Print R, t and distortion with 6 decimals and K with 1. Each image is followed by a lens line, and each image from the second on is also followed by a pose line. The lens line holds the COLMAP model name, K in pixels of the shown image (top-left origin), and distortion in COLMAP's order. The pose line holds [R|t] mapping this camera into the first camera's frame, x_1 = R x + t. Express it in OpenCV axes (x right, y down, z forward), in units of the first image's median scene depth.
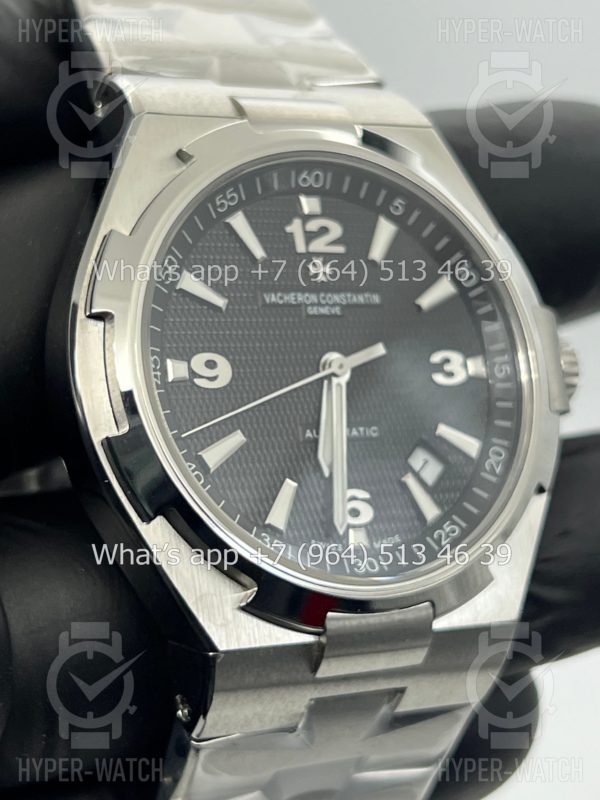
lens RADIAL K [[1887.7, 0, 300.0], [0, 1887.7, 400.0], [0, 0, 1]] dist [0.258581, -0.586627]
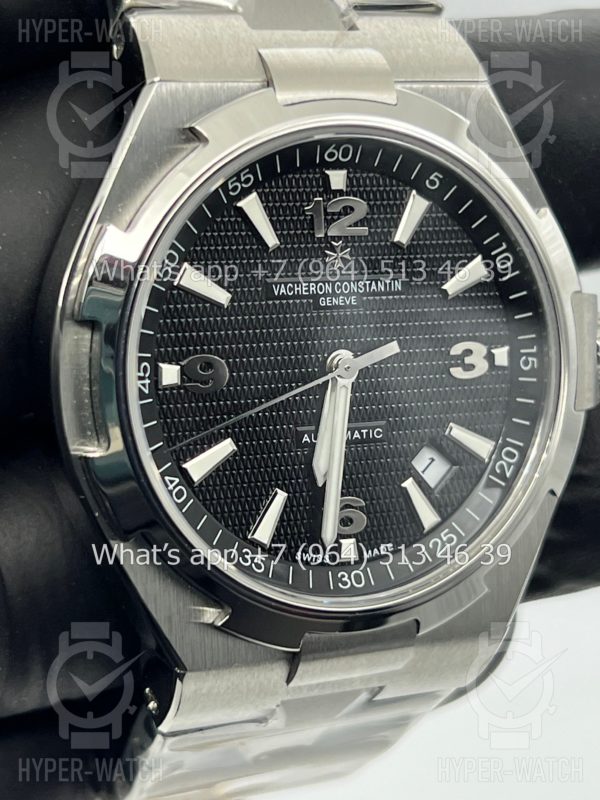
lens RADIAL K [[1887.7, 0, 300.0], [0, 1887.7, 400.0], [0, 0, 1]] dist [0.258581, -0.586627]
pose [[0.993113, 0.105262, -0.051441, 0.047492], [-0.087558, 0.958562, 0.271095, -0.253093], [0.077846, -0.264724, 0.961177, 0.093820]]
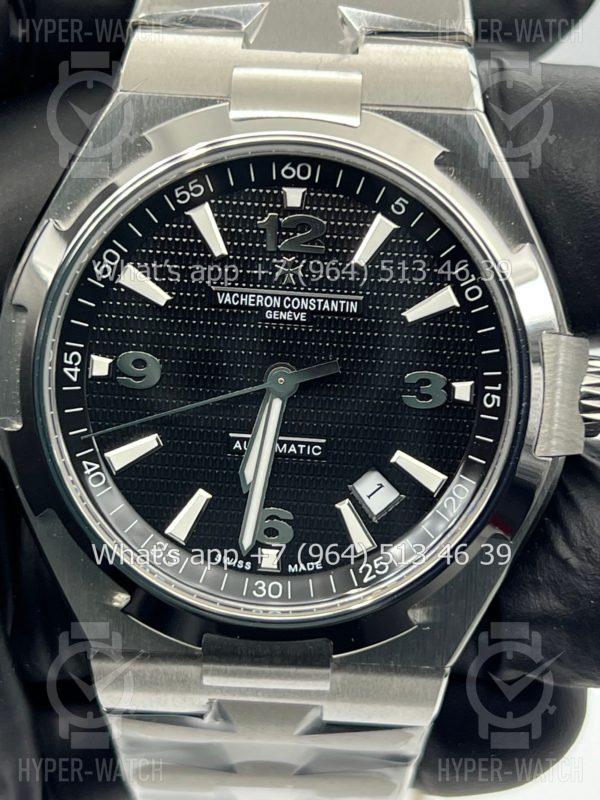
lens RADIAL K [[1887.7, 0, 300.0], [0, 1887.7, 400.0], [0, 0, 1]] dist [0.258581, -0.586627]
pose [[0.852004, 0.211160, -0.479063, 0.485183], [-0.079665, 0.956688, 0.280003, -0.274869], [0.517439, -0.200399, 0.831924, 0.209712]]
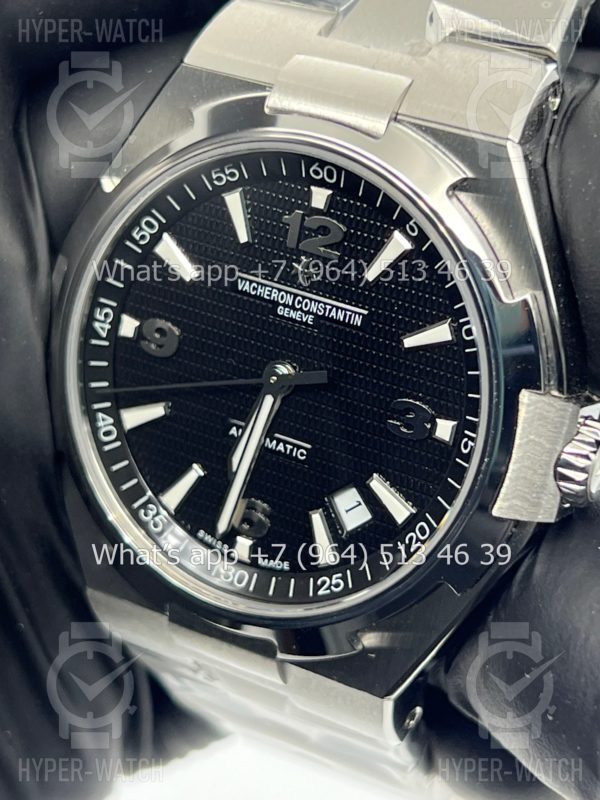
lens RADIAL K [[1887.7, 0, 300.0], [0, 1887.7, 400.0], [0, 0, 1]] dist [0.258581, -0.586627]
pose [[0.516310, 0.422205, -0.745095, 0.733554], [-0.113248, 0.896049, 0.429268, -0.414295], [0.848881, -0.137255, 0.510453, 0.524002]]
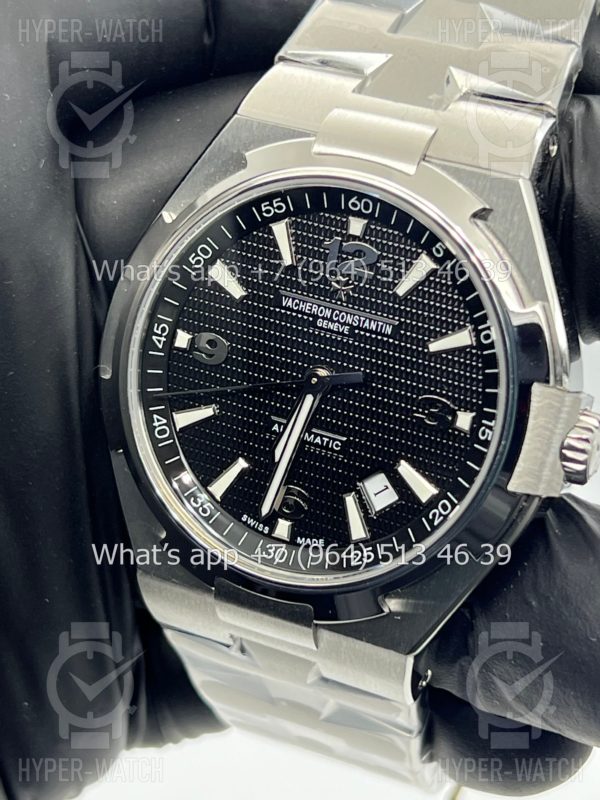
lens RADIAL K [[1887.7, 0, 300.0], [0, 1887.7, 400.0], [0, 0, 1]] dist [0.258581, -0.586627]
pose [[0.576437, 0.368400, -0.729385, 0.824048], [-0.153987, 0.925586, 0.345801, -0.387194], [0.802501, -0.087017, 0.590271, 0.336620]]
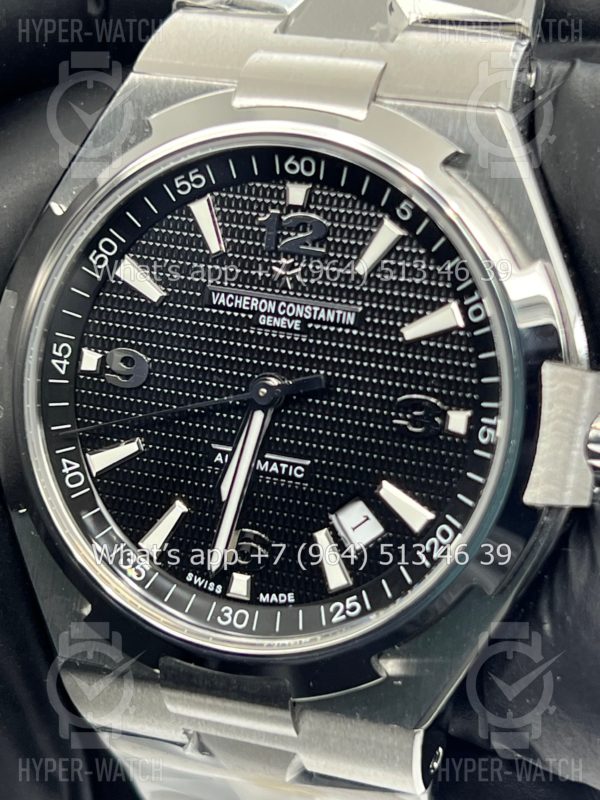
lens RADIAL K [[1887.7, 0, 300.0], [0, 1887.7, 400.0], [0, 0, 1]] dist [0.258581, -0.586627]
pose [[0.645988, 0.268067, -0.714730, 0.654871], [-0.081602, 0.955196, 0.284502, -0.263450], [0.758973, -0.125462, 0.638920, 0.451405]]
